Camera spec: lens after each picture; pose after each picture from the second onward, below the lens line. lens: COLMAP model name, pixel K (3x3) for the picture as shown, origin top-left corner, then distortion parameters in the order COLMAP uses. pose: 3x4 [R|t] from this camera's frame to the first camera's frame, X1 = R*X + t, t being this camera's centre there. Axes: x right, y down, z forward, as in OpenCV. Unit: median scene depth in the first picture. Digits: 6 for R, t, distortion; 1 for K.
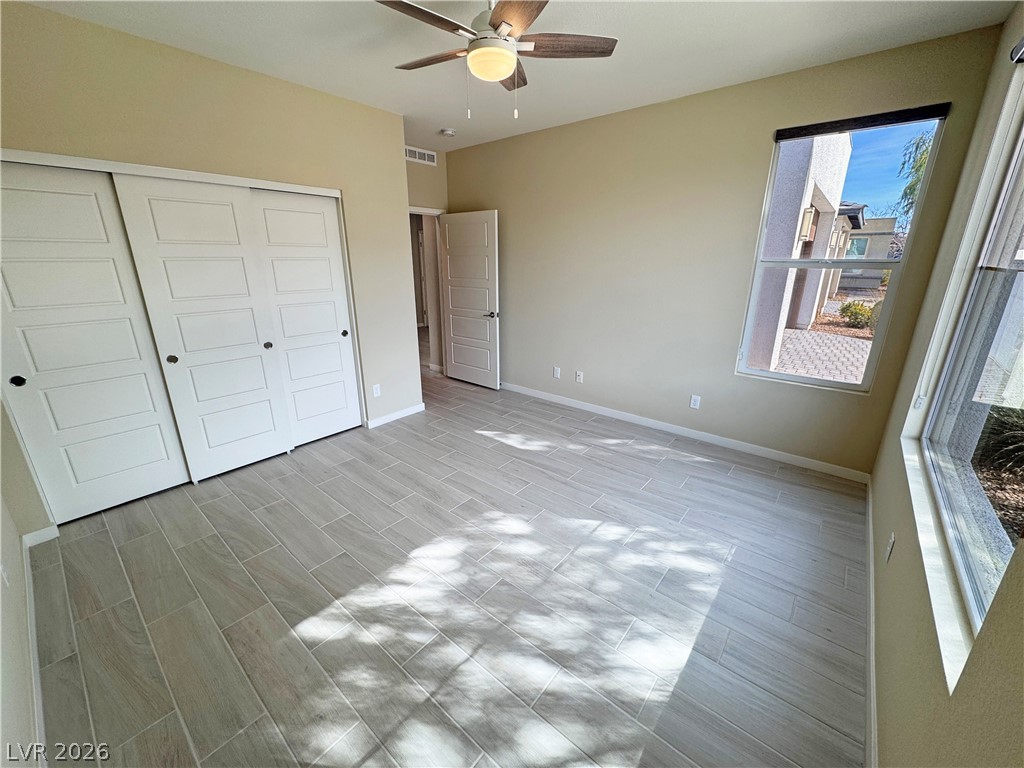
lens RADIAL K [[407.1, 0, 512.0], [0, 407.1, 384.0], [0, 0, 1]] dist [-0.000424, -0.000529]
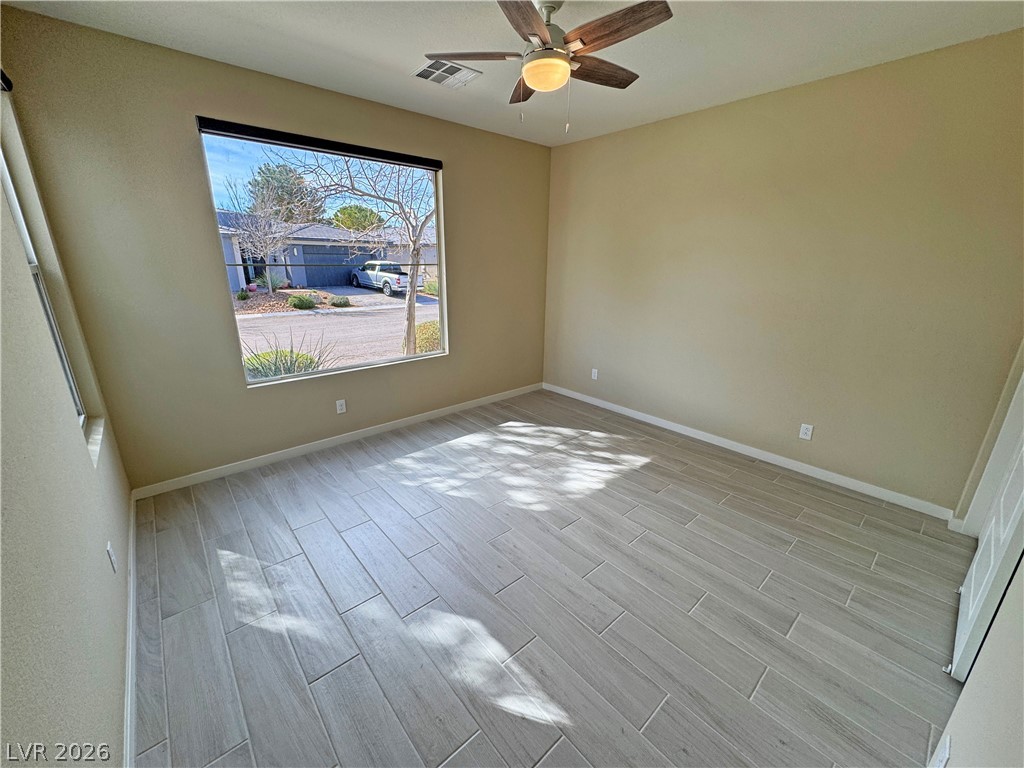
lens RADIAL K [[407.1, 0, 512.0], [0, 407.1, 384.0], [0, 0, 1]] dist [-0.000424, -0.000529]
pose [[-0.987654, -0.053855, 0.147106, -0.119212], [0.037801, 0.829369, 0.557421, -0.536647], [-0.152025, 0.556100, -0.817093, 1.722284]]
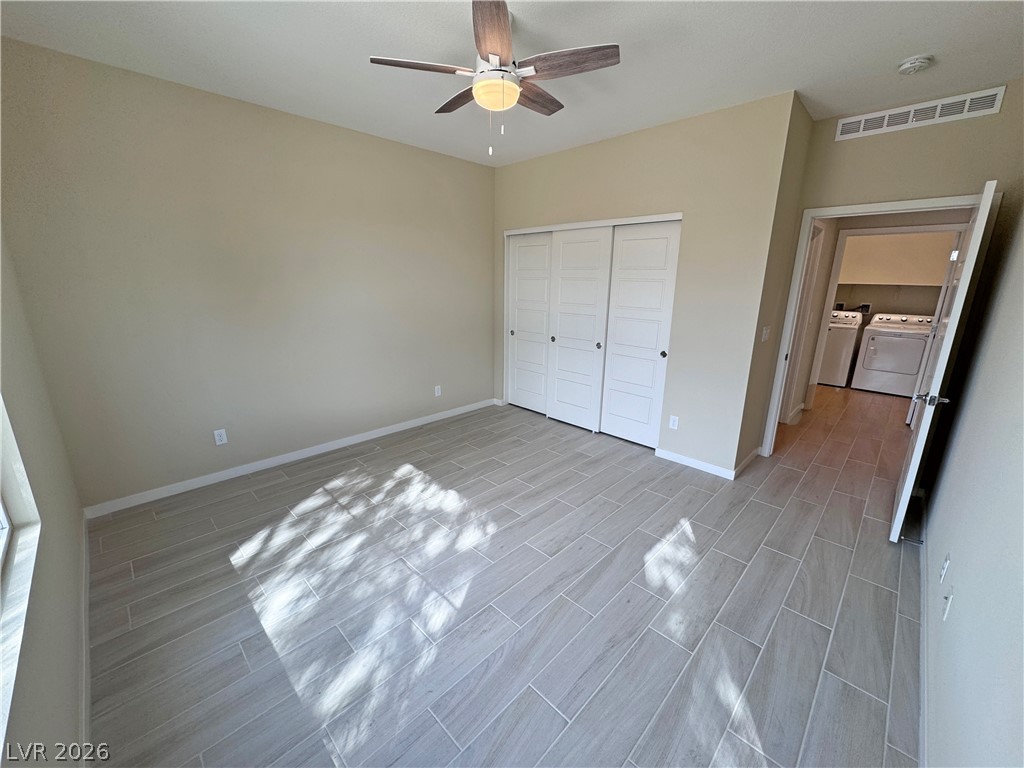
lens RADIAL K [[407.1, 0, 512.0], [0, 407.1, 384.0], [0, 0, 1]] dist [-0.000424, -0.000529]
pose [[-0.081878, 0.254248, -0.963667, 0.858651], [-0.306552, 0.913613, 0.267089, -0.301480], [0.948326, 0.317283, 0.003136, 0.955307]]
